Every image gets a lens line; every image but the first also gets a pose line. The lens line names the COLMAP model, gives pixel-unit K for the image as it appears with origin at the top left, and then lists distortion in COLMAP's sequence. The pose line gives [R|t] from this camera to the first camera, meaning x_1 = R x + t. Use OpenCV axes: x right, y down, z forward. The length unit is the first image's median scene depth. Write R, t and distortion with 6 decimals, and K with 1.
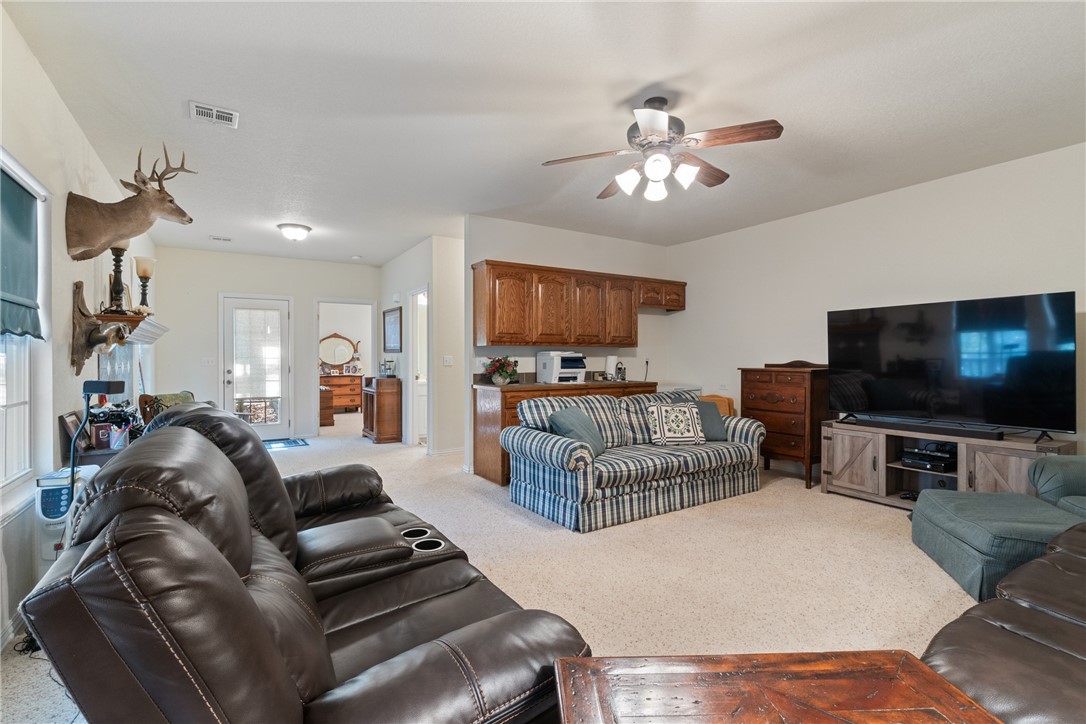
lens RADIAL K [[486.0, 0, 545.0], [0, 486.0, 356.6], [0, 0, 1]] dist [-0.003831, -0.000153]
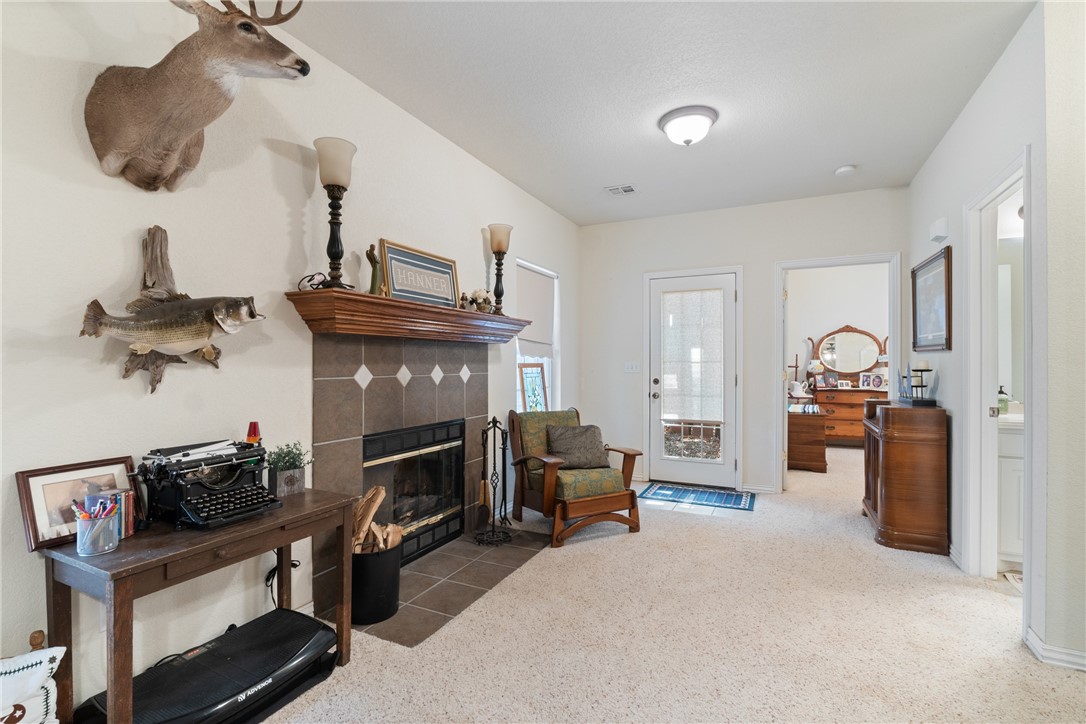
lens RADIAL K [[496.0, 0, 535.4], [0, 496.0, 365.6], [0, 0, 1]] dist [-0.012572, 0.001984]
pose [[0.503419, 0.008067, -0.864005, -0.098899], [0.000506, 0.999953, 0.009630, 0.000446], [0.864042, -0.005285, 0.503391, 0.444825]]
